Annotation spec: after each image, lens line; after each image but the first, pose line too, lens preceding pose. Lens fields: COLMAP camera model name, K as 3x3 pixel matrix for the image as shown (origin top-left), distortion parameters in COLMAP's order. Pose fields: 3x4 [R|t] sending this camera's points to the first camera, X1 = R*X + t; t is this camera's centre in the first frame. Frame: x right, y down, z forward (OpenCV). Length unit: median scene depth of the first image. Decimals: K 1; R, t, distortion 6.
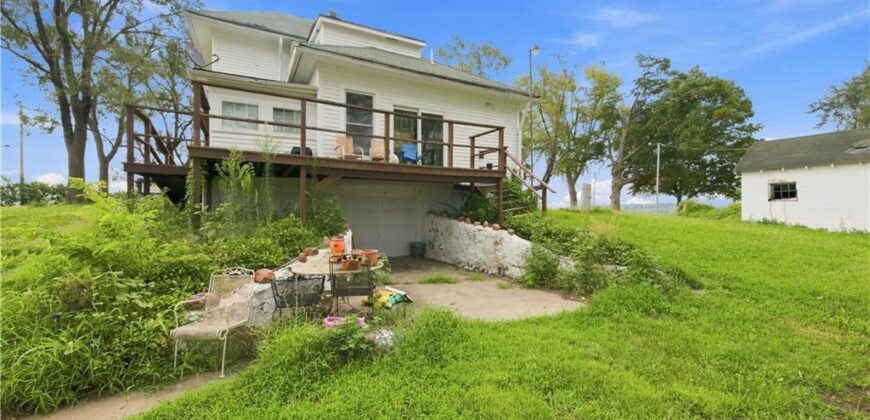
lens RADIAL K [[332.9, 0, 434.3], [0, 332.9, 205.1], [0, 0, 1]] dist [0.002289, -0.001609]
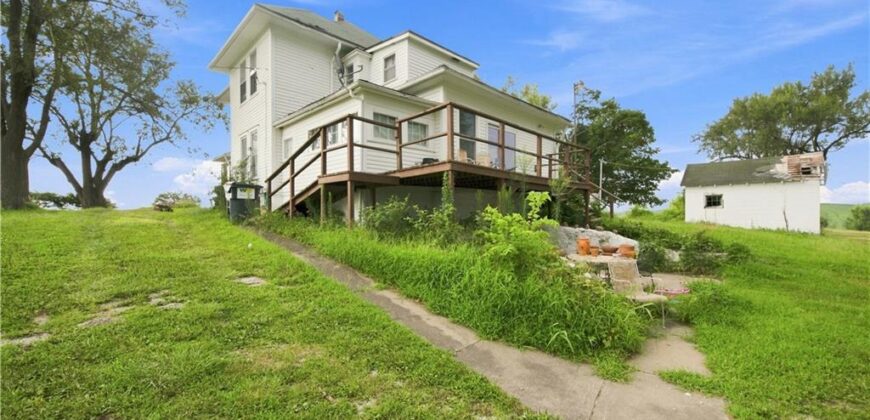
lens RADIAL K [[332.9, 0, 436.7], [0, 332.9, 213.6], [0, 0, 1]] dist [0.002289, -0.001609]
pose [[0.962257, -0.003392, 0.272122, -0.463900], [0.001001, 0.999960, 0.008926, -0.002609], [-0.272141, -0.008317, 0.962221, -0.035425]]
